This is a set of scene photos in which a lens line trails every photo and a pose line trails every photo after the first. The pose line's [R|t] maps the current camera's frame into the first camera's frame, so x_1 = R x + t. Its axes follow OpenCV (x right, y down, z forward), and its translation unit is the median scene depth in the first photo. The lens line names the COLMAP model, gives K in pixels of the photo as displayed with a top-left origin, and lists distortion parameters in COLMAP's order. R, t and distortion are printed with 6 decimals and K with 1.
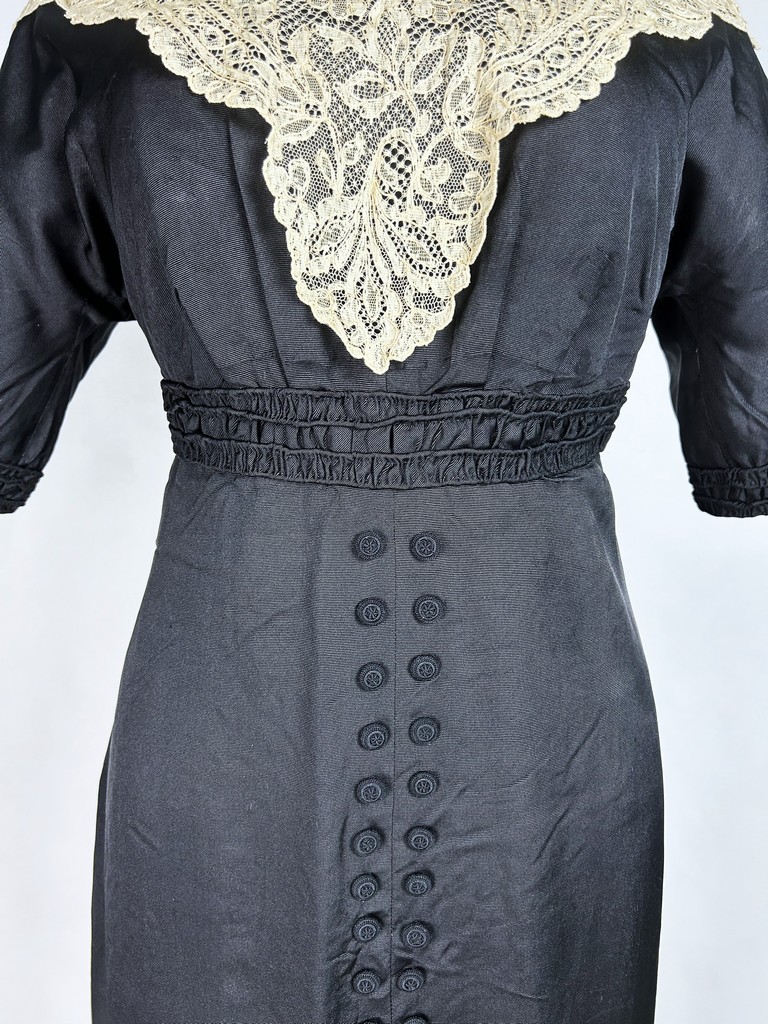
lens RADIAL K [[734.8, 0, 384.7], [0, 734.8, 518.1], [0, 0, 1]] dist [0.002260, -0.009976]
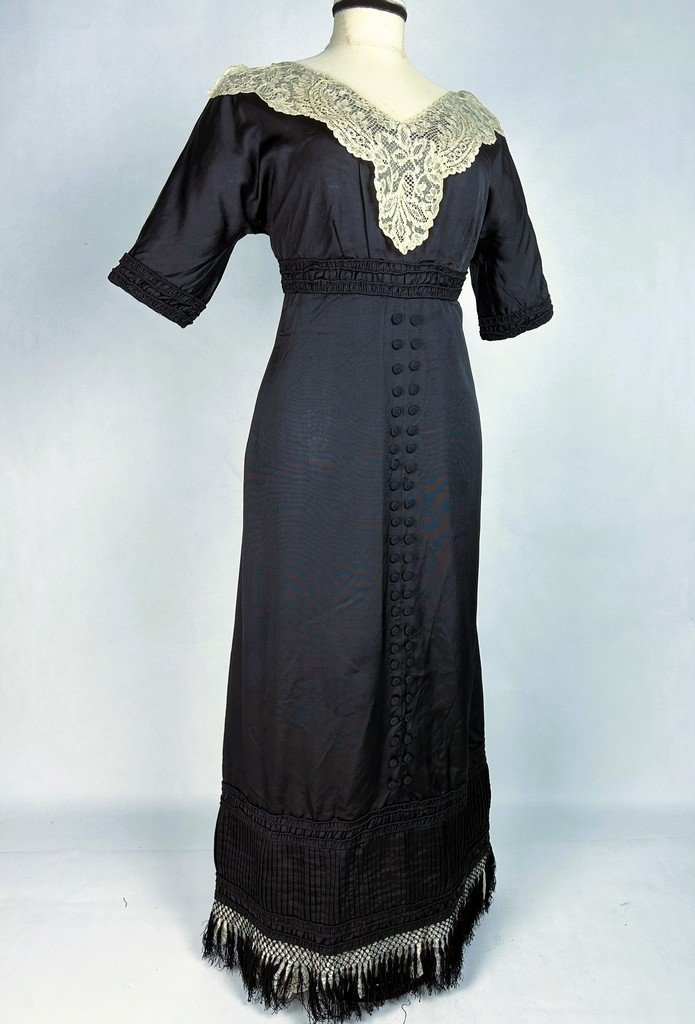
lens RADIAL K [[813.8, 0, 354.4], [0, 813.8, 508.5], [0, 0, 1]] dist [0.019585, 0.013940]
pose [[0.937577, -0.045801, 0.344748, -1.377903], [0.042801, 0.998950, 0.016314, 0.761119], [-0.345133, -0.000540, 0.938554, -1.998555]]
